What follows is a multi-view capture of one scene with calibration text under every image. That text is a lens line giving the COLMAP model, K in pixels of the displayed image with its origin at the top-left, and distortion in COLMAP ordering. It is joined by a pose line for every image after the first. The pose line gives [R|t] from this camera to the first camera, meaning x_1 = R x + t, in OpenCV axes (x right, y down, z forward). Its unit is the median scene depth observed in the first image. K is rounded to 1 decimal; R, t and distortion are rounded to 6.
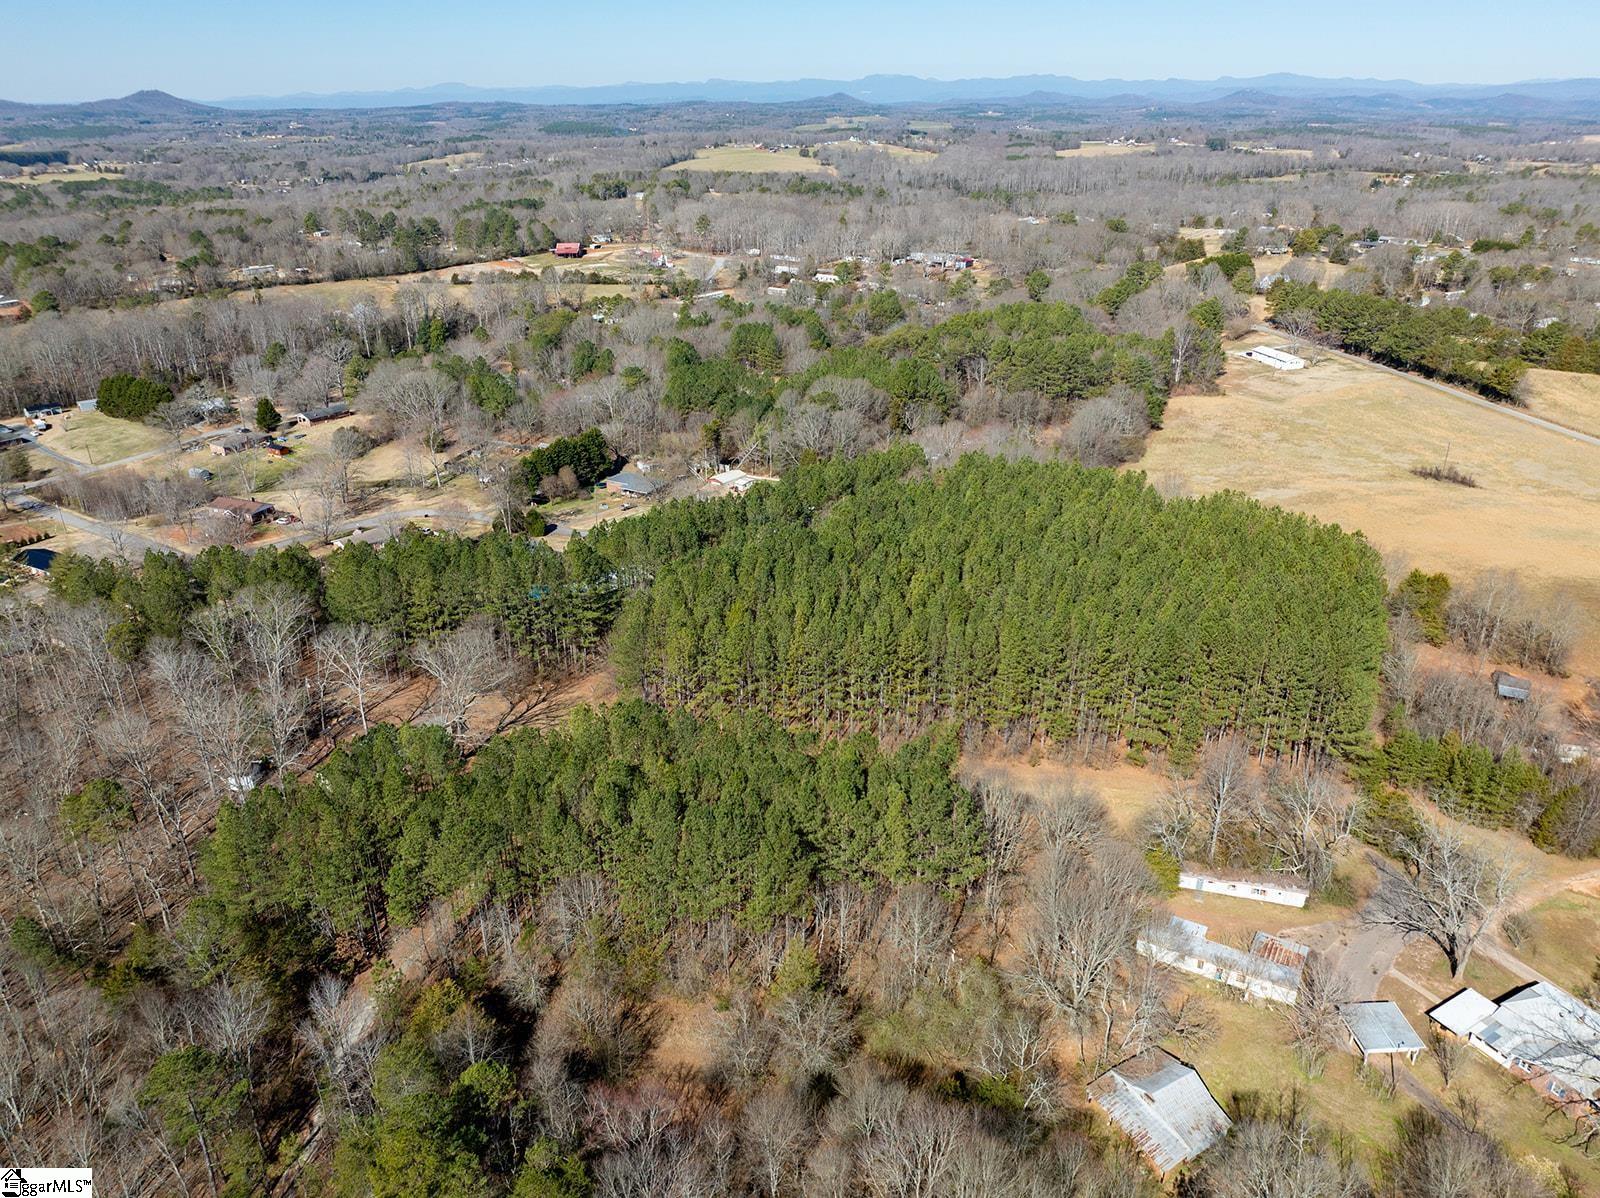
lens RADIAL K [[1126.1, 0, 800.0], [0, 1126.1, 599.0], [0, 0, 1]] dist [-0.037507, 0.006334]
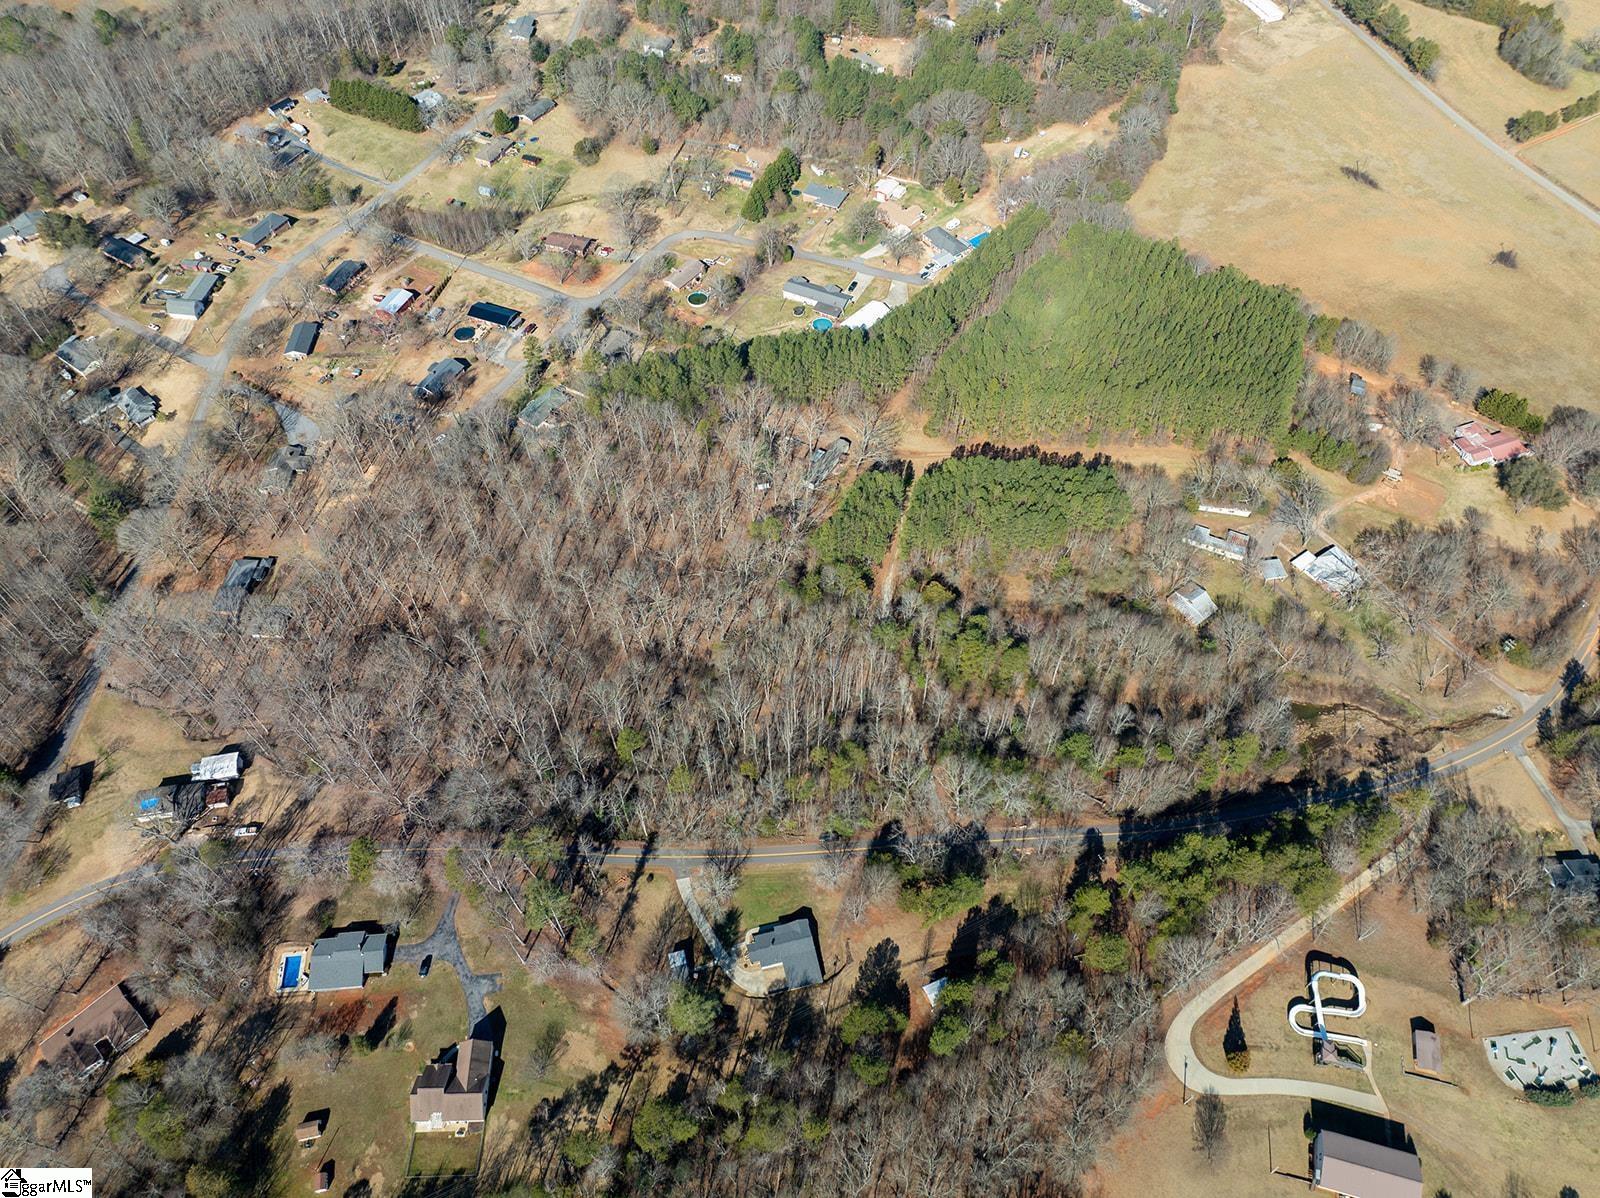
lens RADIAL K [[1111.7, 0, 799.6], [0, 1111.7, 596.3], [0, 0, 1]] dist [-0.048542, 0.023212]
pose [[0.994944, -0.083730, 0.055461, -0.288560], [0.045333, 0.867178, 0.495930, -0.349046], [-0.089619, -0.490908, 0.866590, -0.466807]]
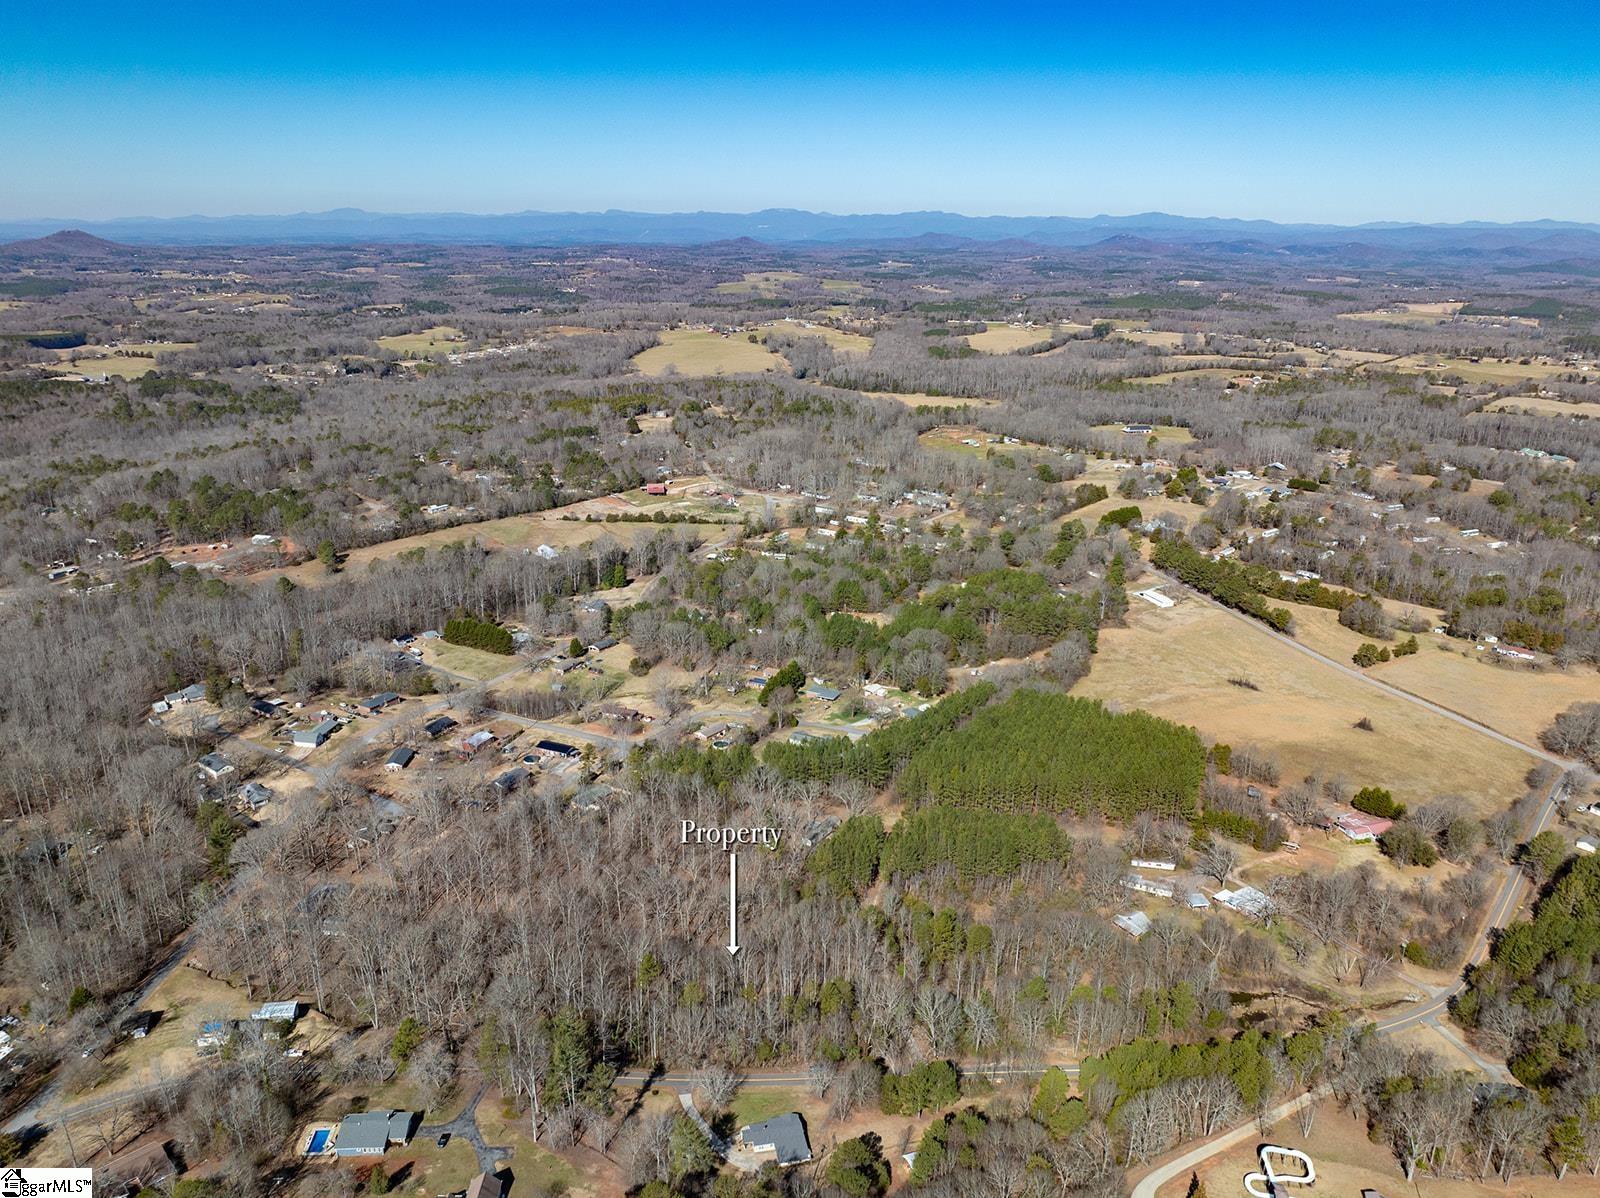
lens RADIAL K [[1126.5, 0, 797.6], [0, 1126.5, 603.9], [0, 0, 1]] dist [-0.029686, 0.003661]
pose [[0.996510, -0.011865, 0.082623, -0.327202], [0.020260, 0.994627, -0.101524, -0.059051], [-0.080975, 0.102843, 0.991396, -0.814615]]
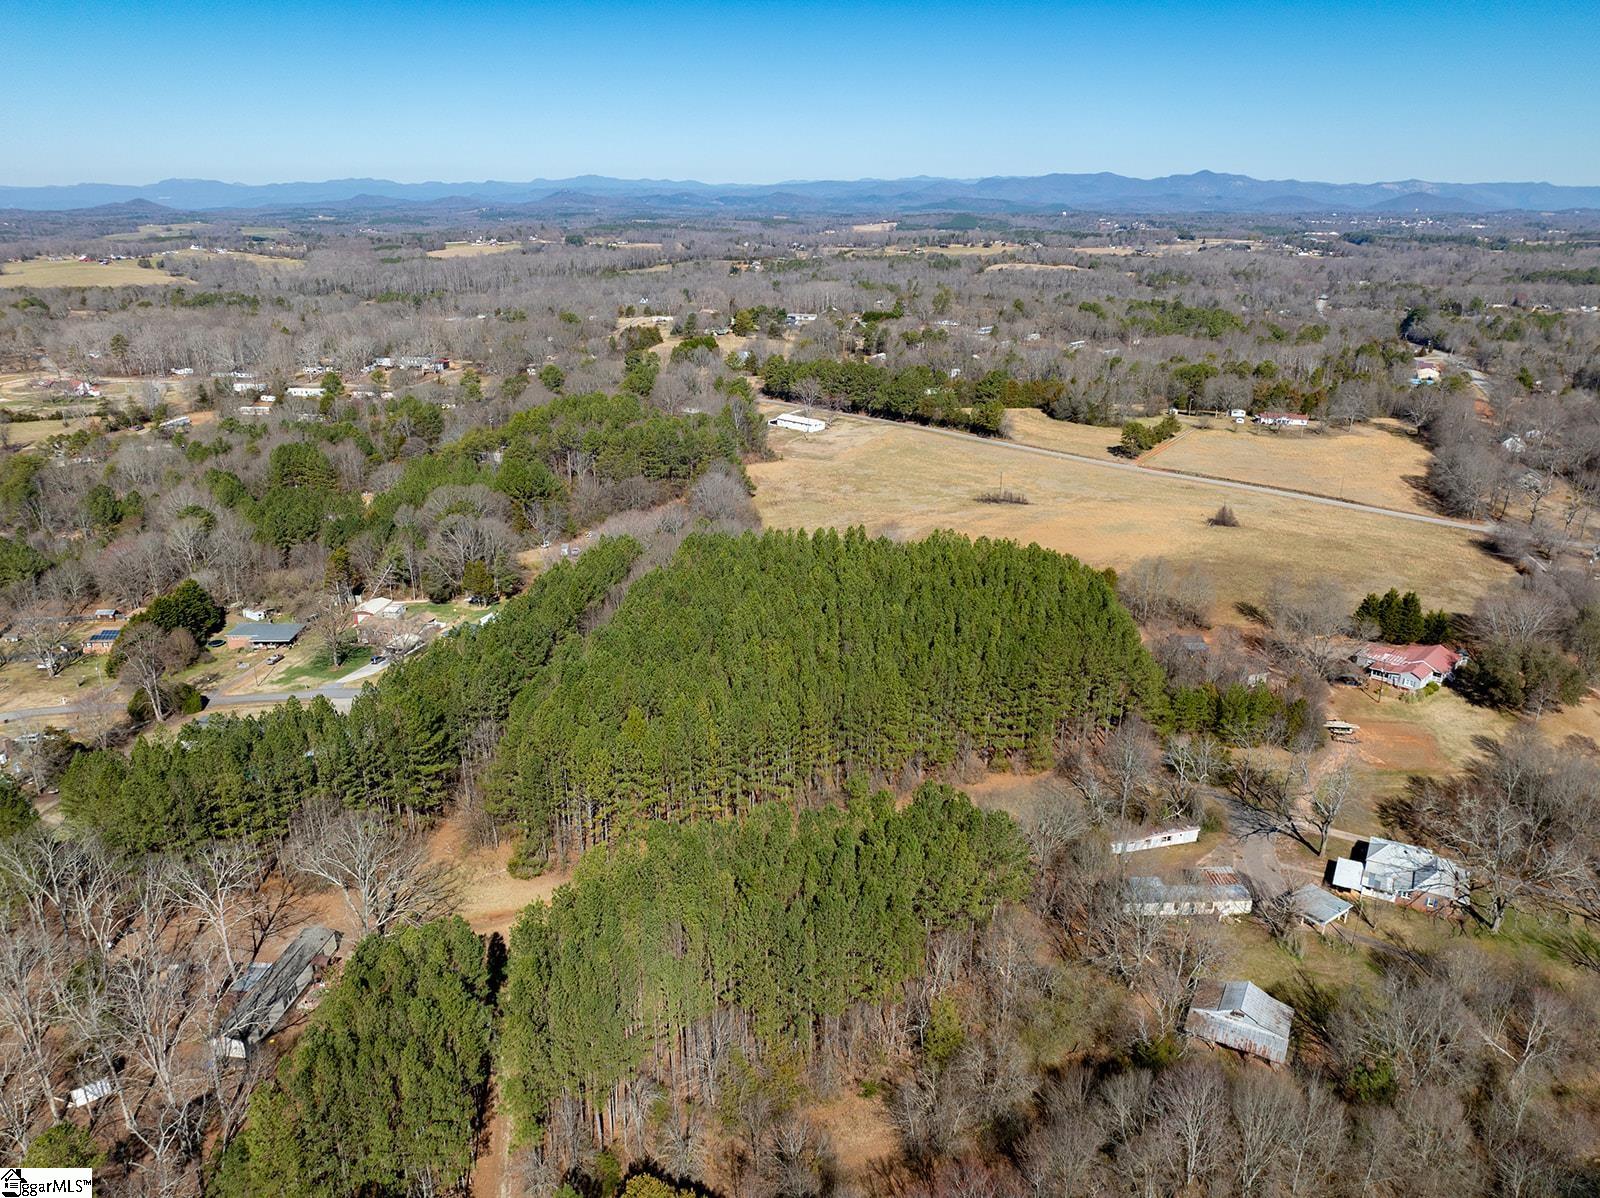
lens RADIAL K [[1126.1, 0, 800.0], [0, 1126.1, 599.0], [0, 0, 1]] dist [-0.037507, 0.006334]
pose [[0.853473, -0.173237, 0.491500, -0.205632], [0.211673, 0.977066, -0.023180, -0.020023], [-0.476212, 0.123821, 0.870569, 0.044854]]
